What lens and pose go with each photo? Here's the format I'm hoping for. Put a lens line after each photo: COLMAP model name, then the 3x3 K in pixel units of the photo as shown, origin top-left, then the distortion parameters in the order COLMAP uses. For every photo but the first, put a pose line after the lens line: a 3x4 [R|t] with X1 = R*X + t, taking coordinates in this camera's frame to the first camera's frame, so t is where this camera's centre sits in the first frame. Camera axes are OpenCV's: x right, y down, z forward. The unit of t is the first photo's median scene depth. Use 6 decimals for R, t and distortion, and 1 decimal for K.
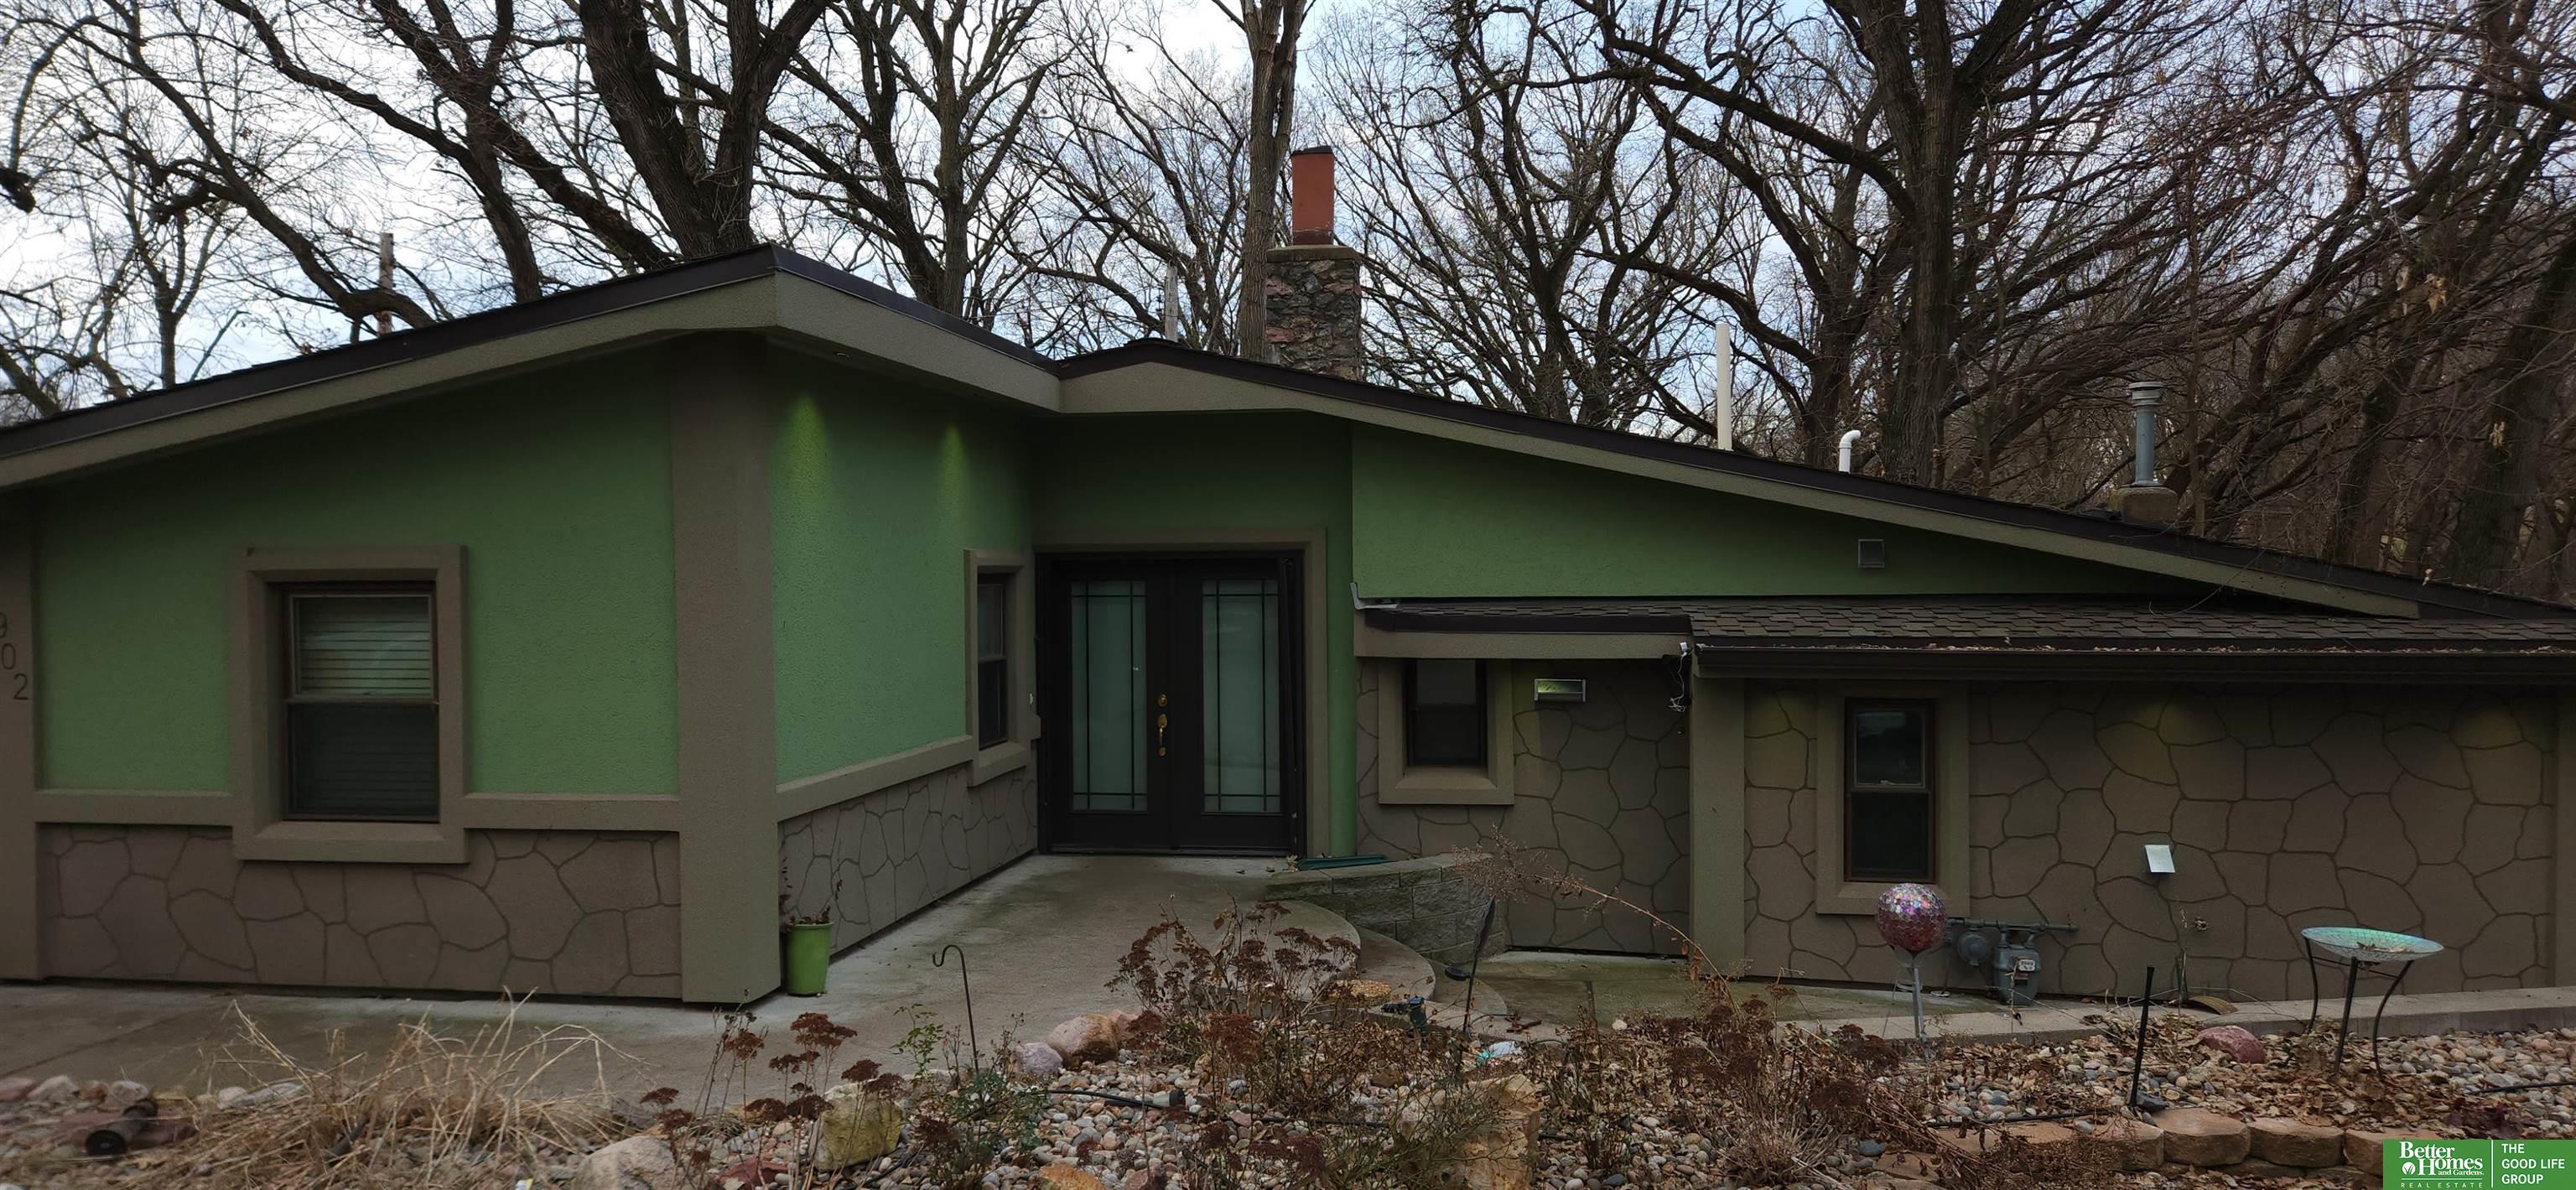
lens RADIAL K [[1669.9, 0, 1273.8], [0, 1669.9, 598.1], [0, 0, 1]] dist [0.093872, -0.090487]
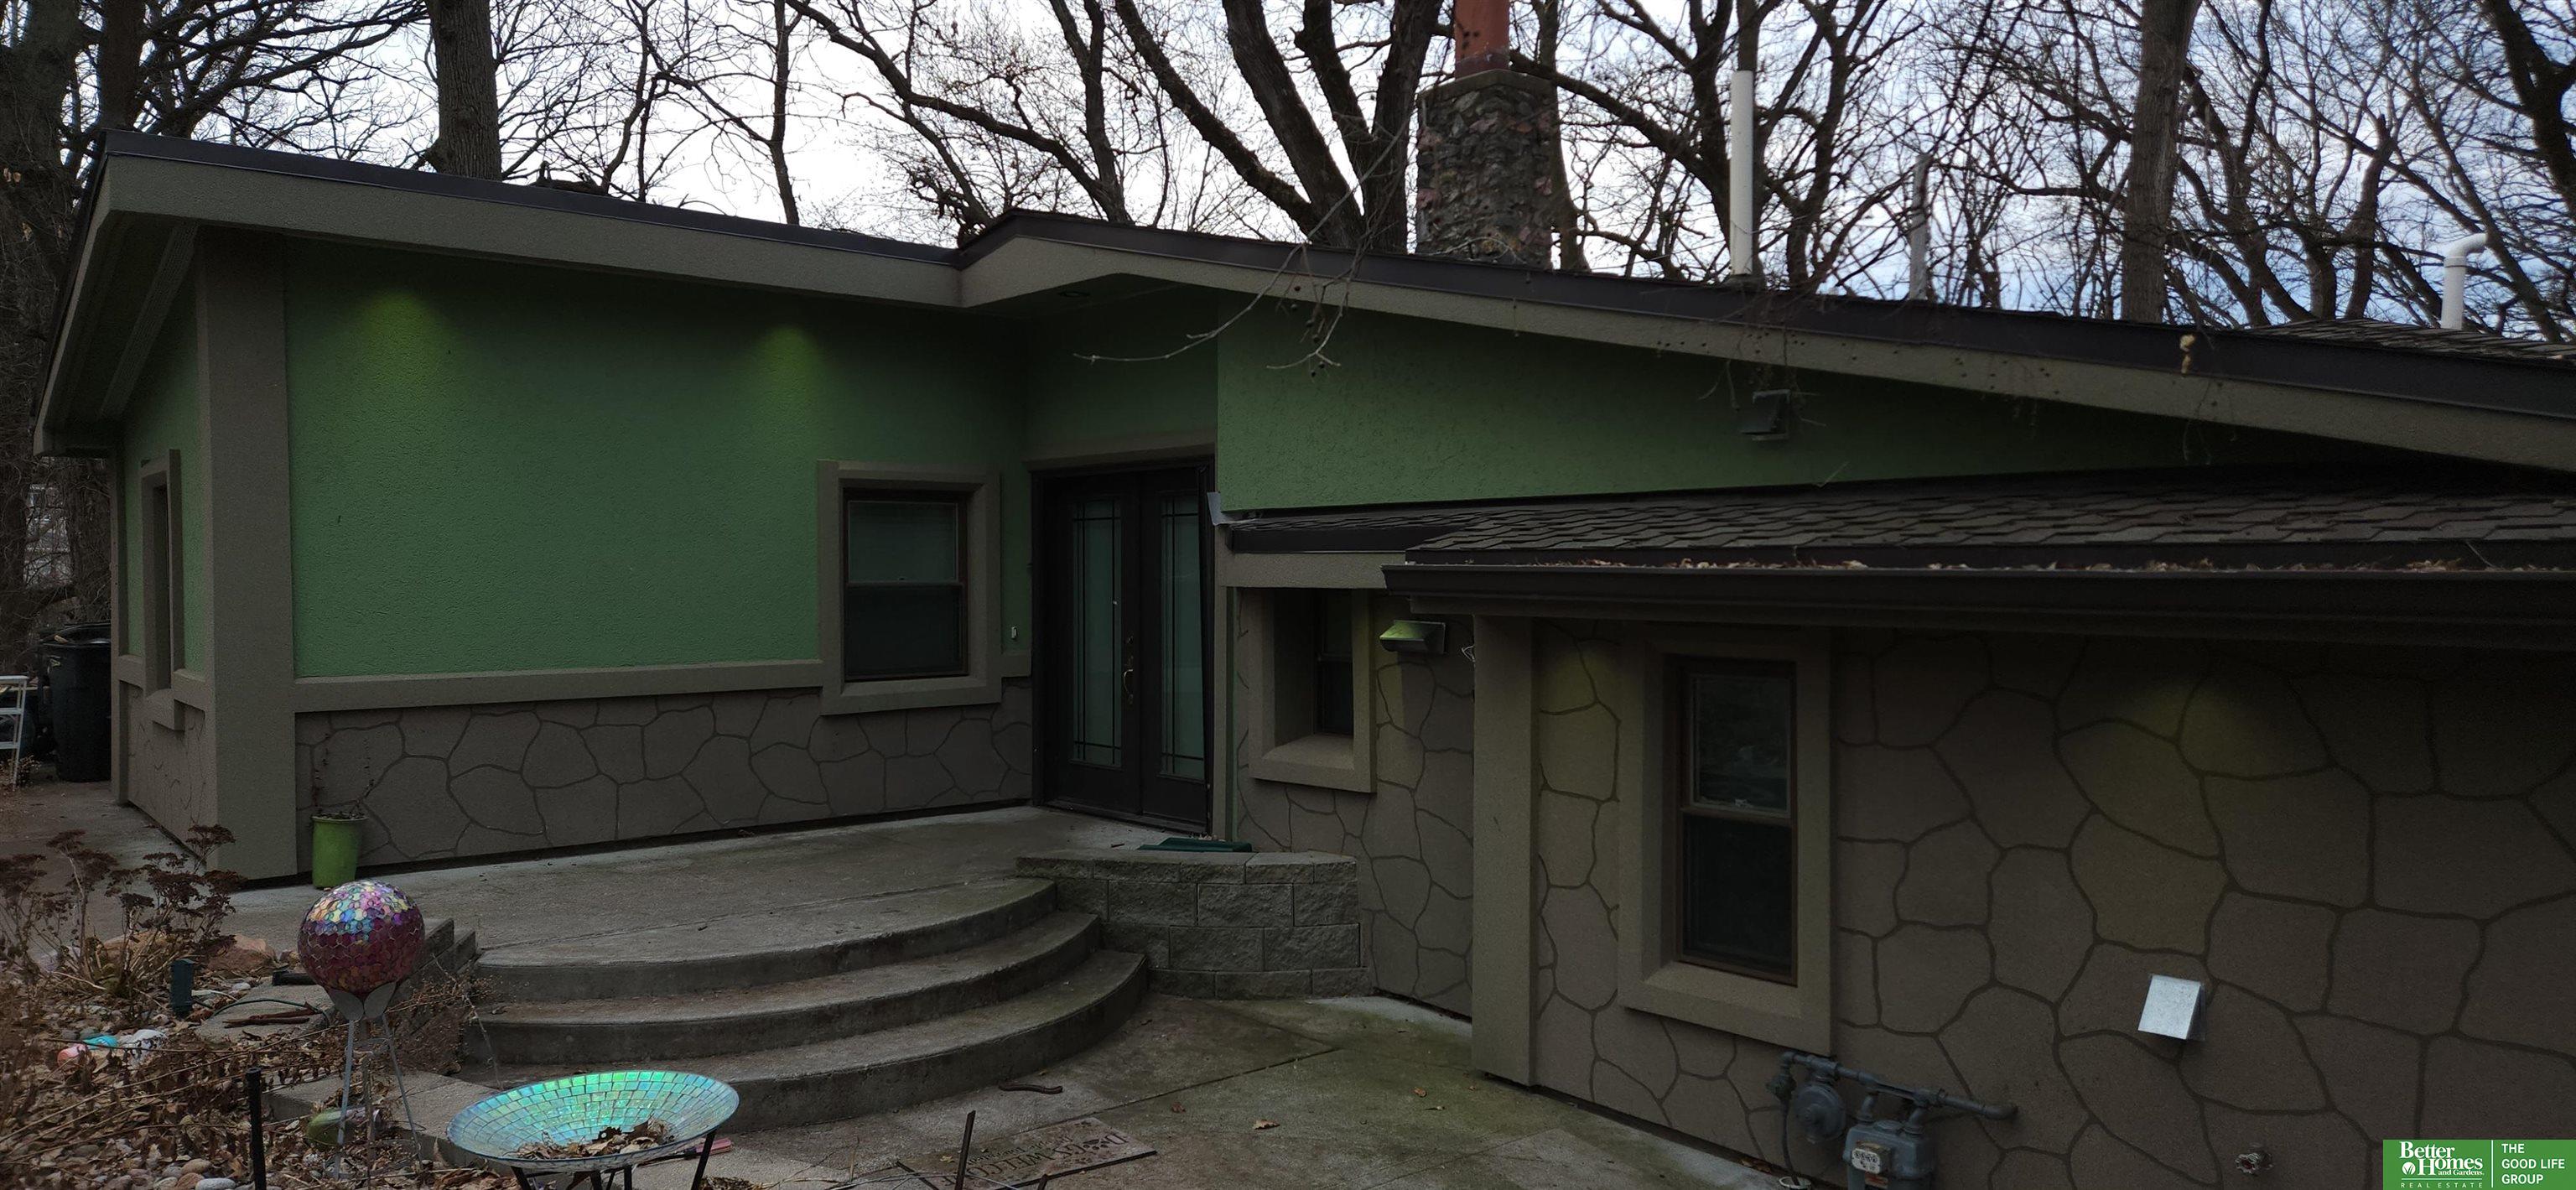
lens RADIAL K [[1669.9, 0, 1273.8], [0, 1669.9, 598.1], [0, 0, 1]] dist [0.093872, -0.090487]
pose [[0.766486, 0.017825, -0.642014, 0.612373], [-0.014391, 0.999840, 0.010578, 0.034298], [0.642100, 0.001132, 0.766620, 0.448838]]
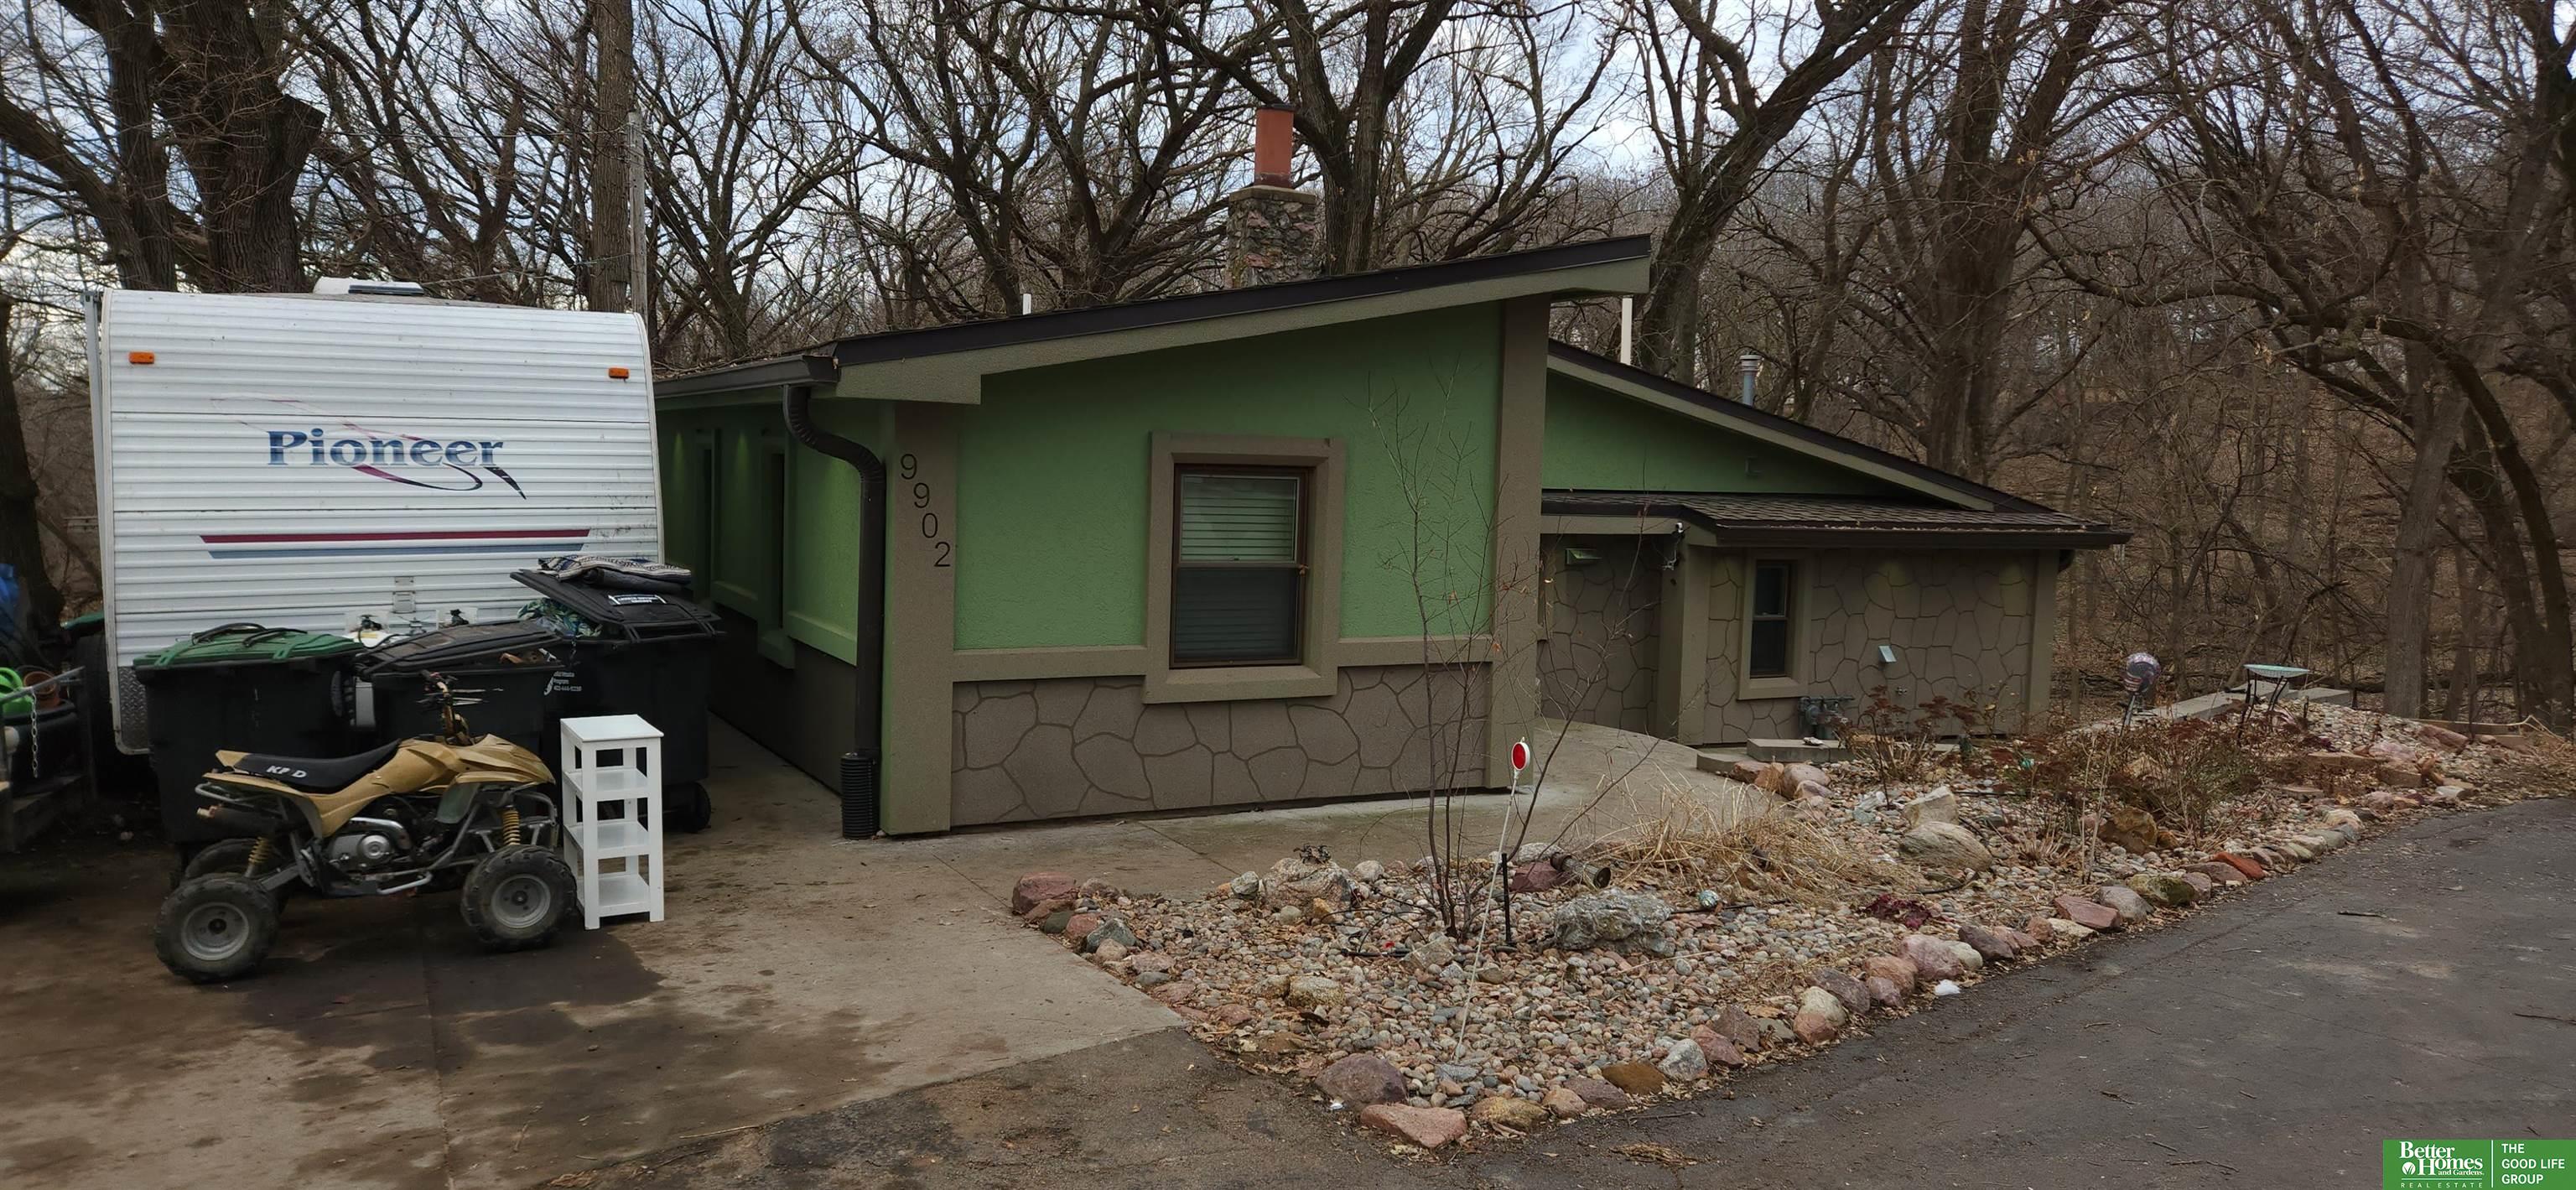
lens RADIAL K [[1669.9, 0, 1273.8], [0, 1669.9, 598.1], [0, 0, 1]] dist [0.093872, -0.090487]
pose [[0.793065, -0.019191, 0.608835, -0.945229], [-0.025672, 0.997563, 0.064883, 0.005235], [-0.608596, -0.067086, 0.790639, 0.049153]]
